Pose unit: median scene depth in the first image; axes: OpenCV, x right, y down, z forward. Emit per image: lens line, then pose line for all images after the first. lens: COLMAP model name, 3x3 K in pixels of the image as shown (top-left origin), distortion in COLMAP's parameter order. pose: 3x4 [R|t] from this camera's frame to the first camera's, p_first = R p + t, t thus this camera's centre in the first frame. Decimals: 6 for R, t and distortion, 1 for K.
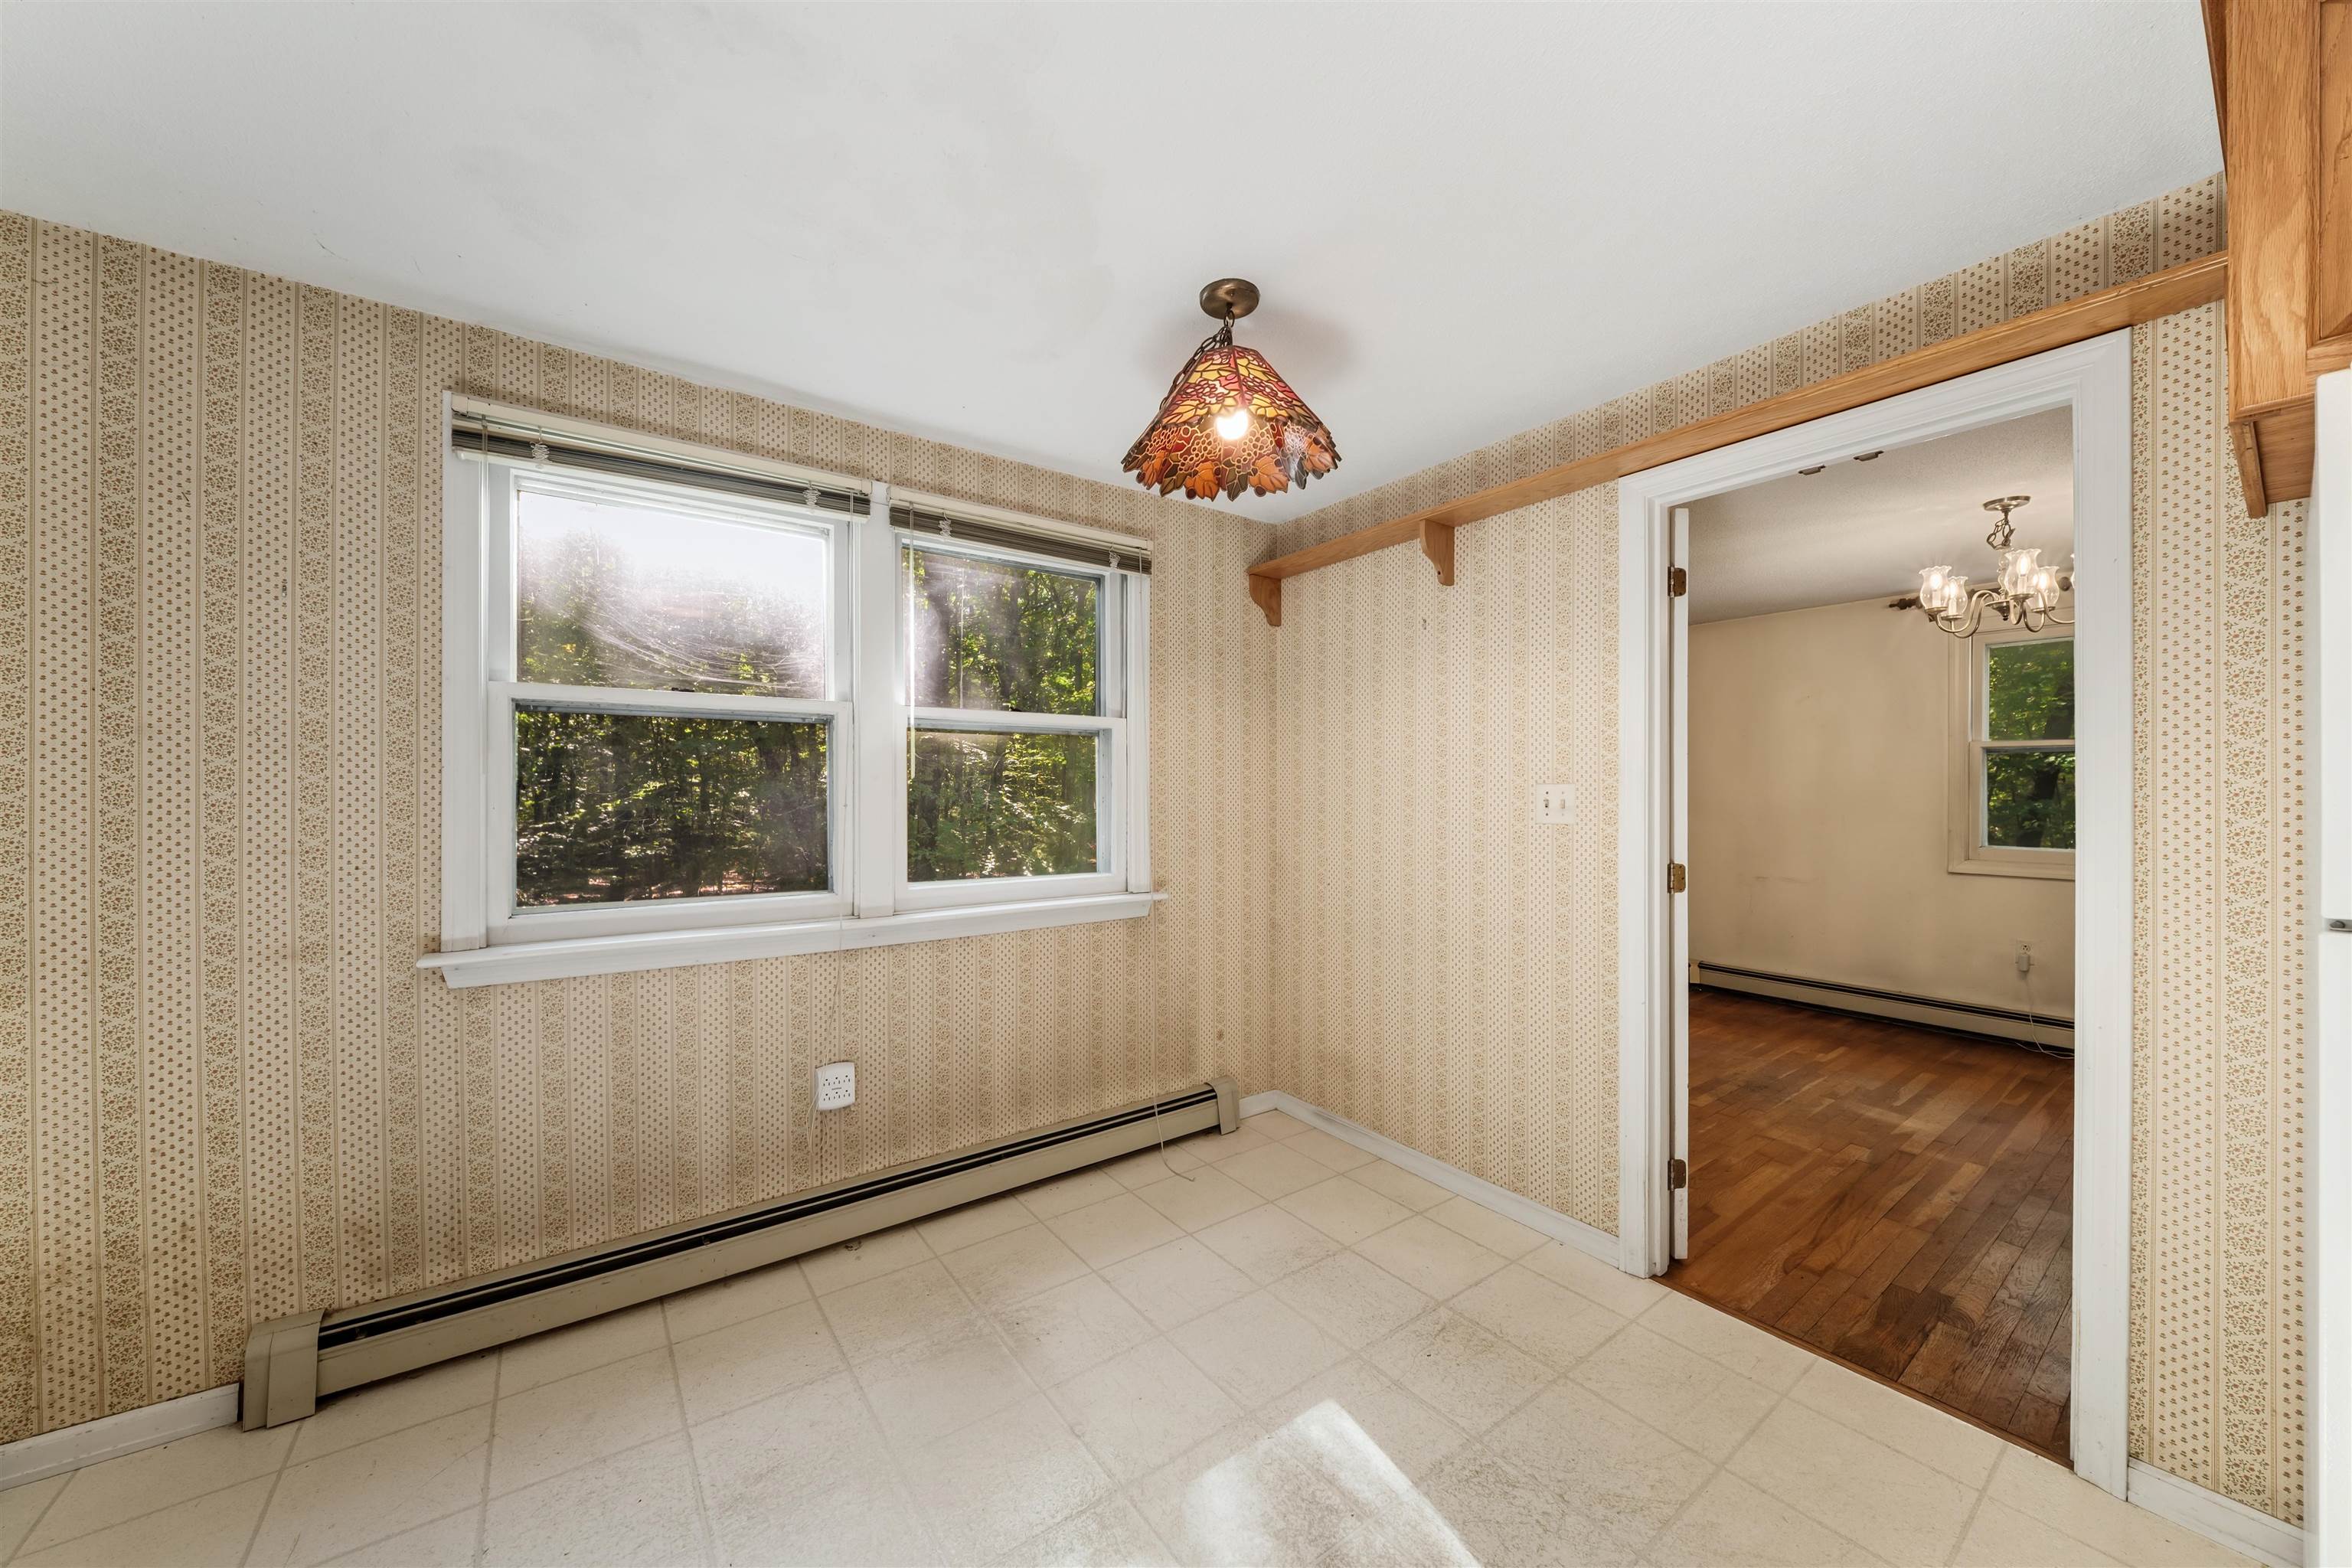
lens RADIAL K [[837.9, 0, 1178.6], [0, 837.9, 793.0], [0, 0, 1]] dist [-0.006308, -0.001104]
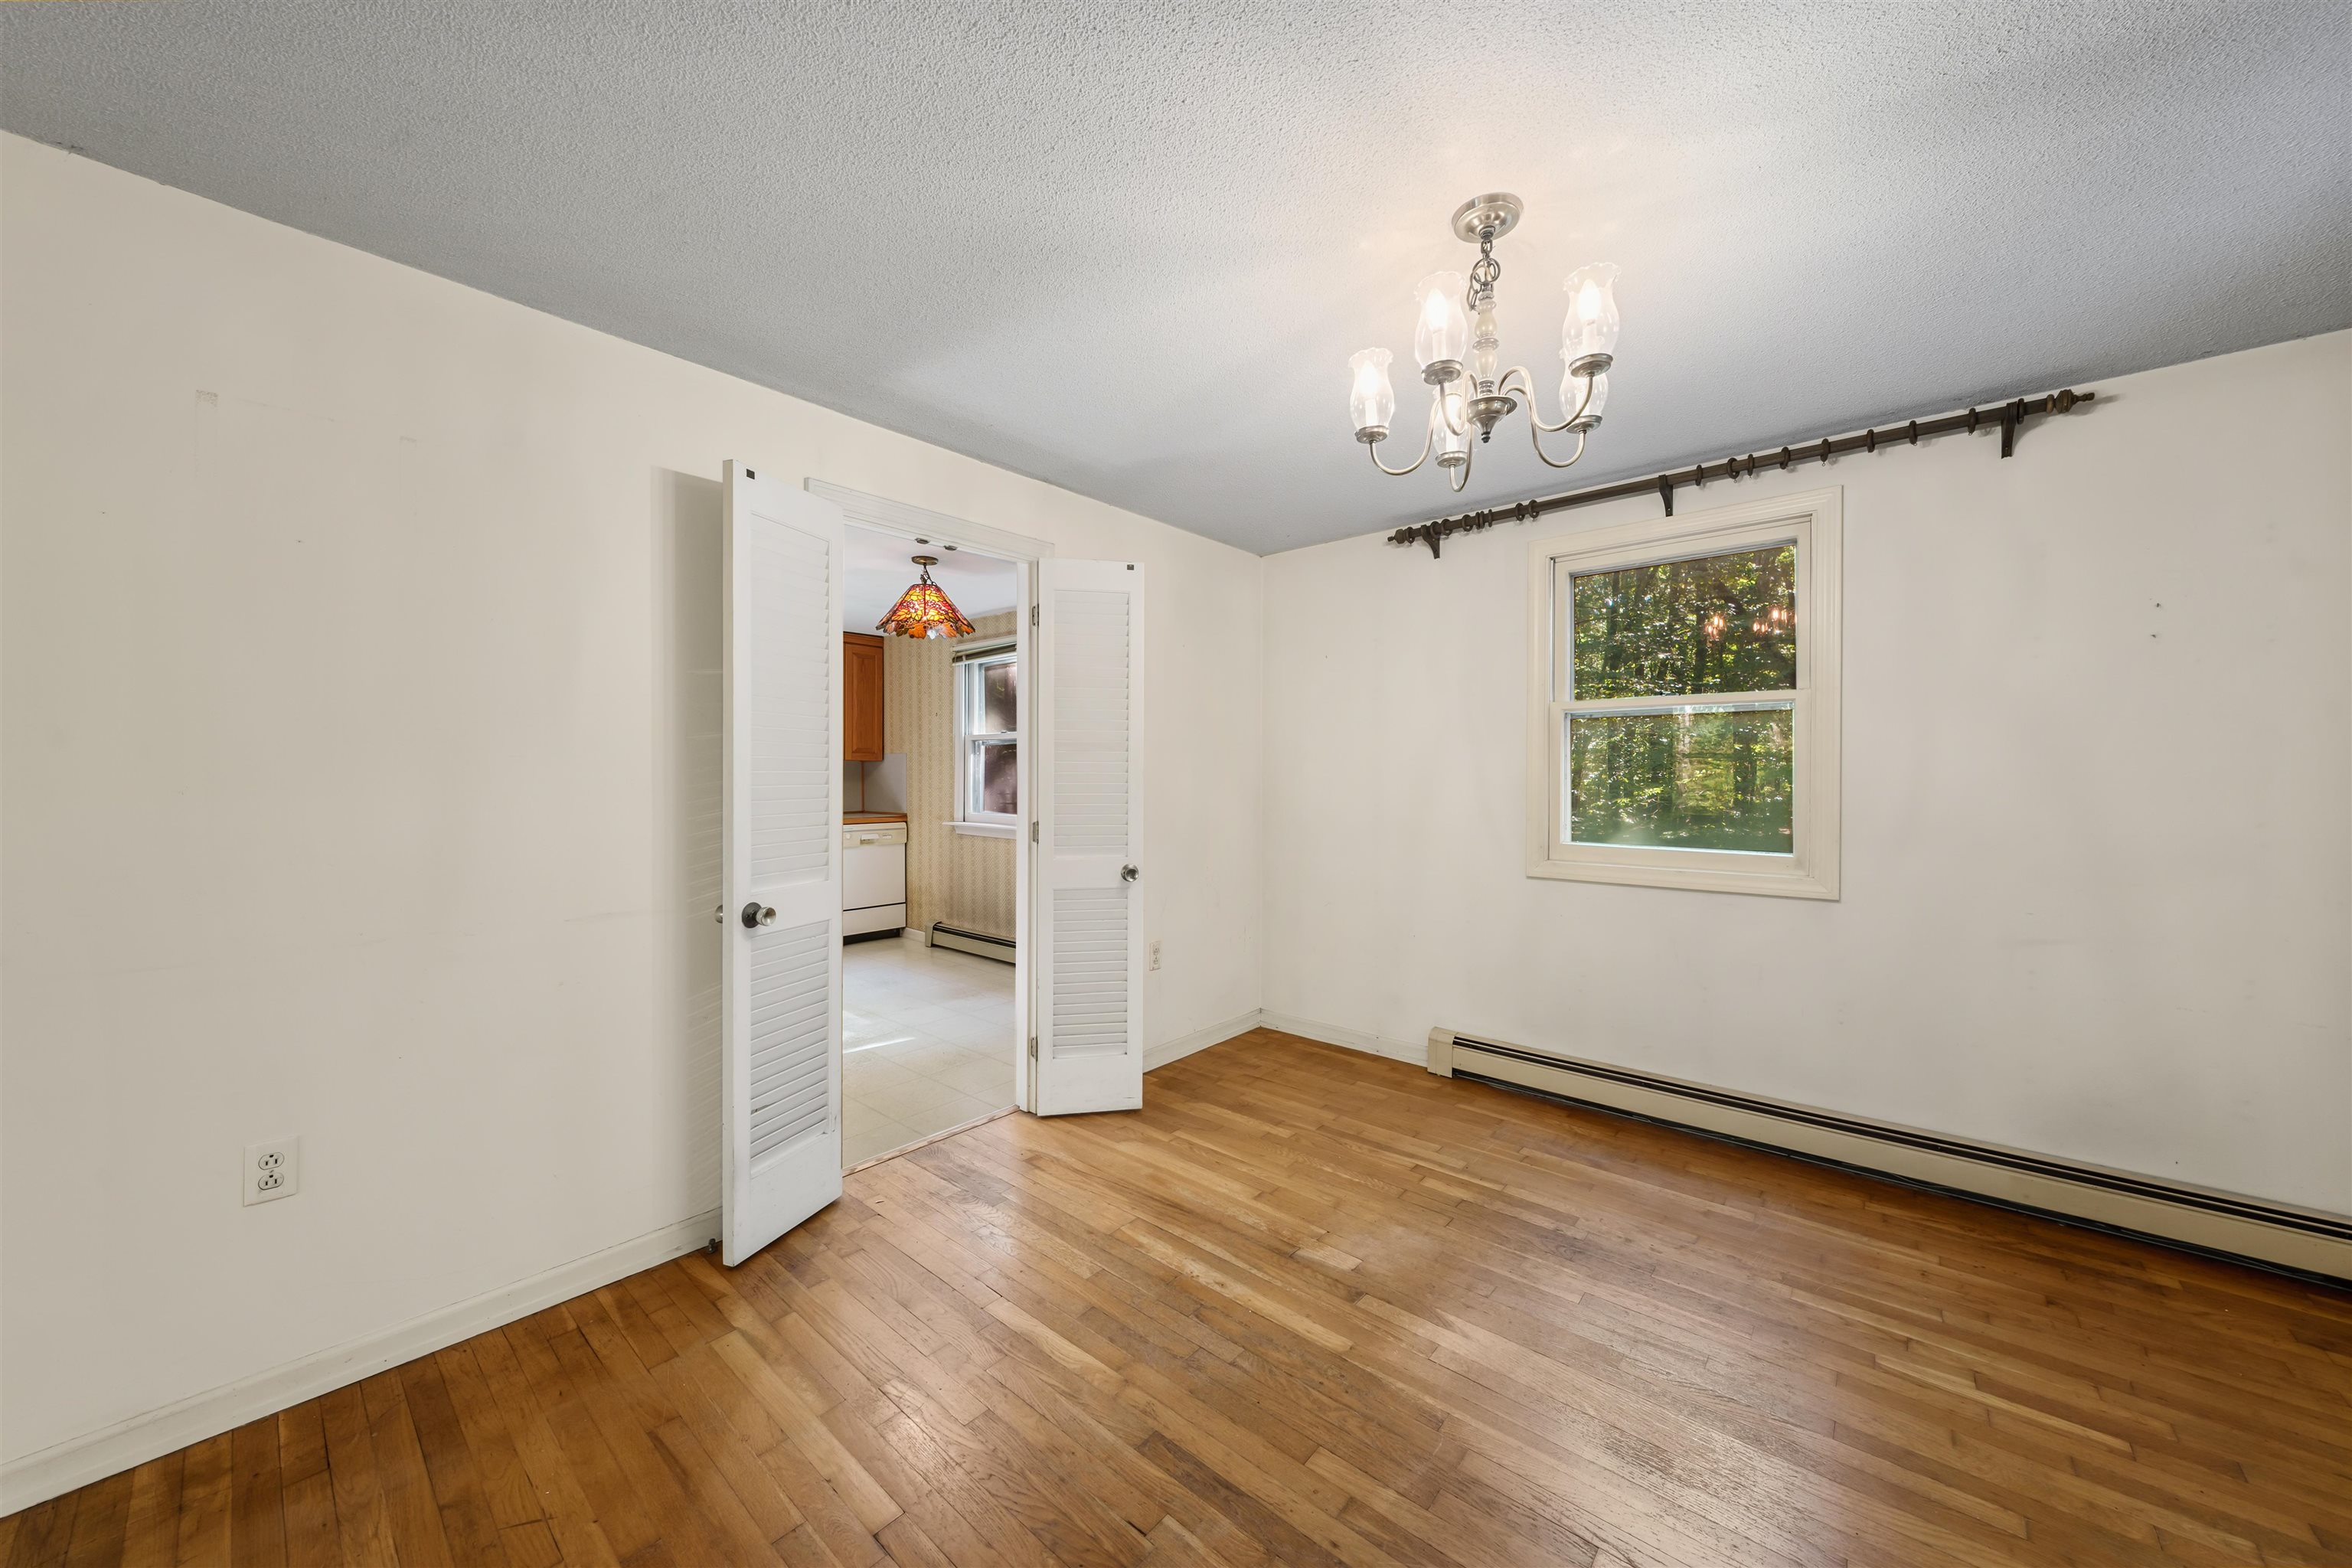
lens RADIAL K [[837.9, 0, 1186.5], [0, 837.9, 781.0], [0, 0, 1]] dist [-0.006308, -0.001104]
pose [[0.220024, 0.004607, -0.975484, 1.886866], [-0.007623, 0.999966, 0.003004, 0.015735], [0.975465, 0.006775, 0.220051, 0.894882]]
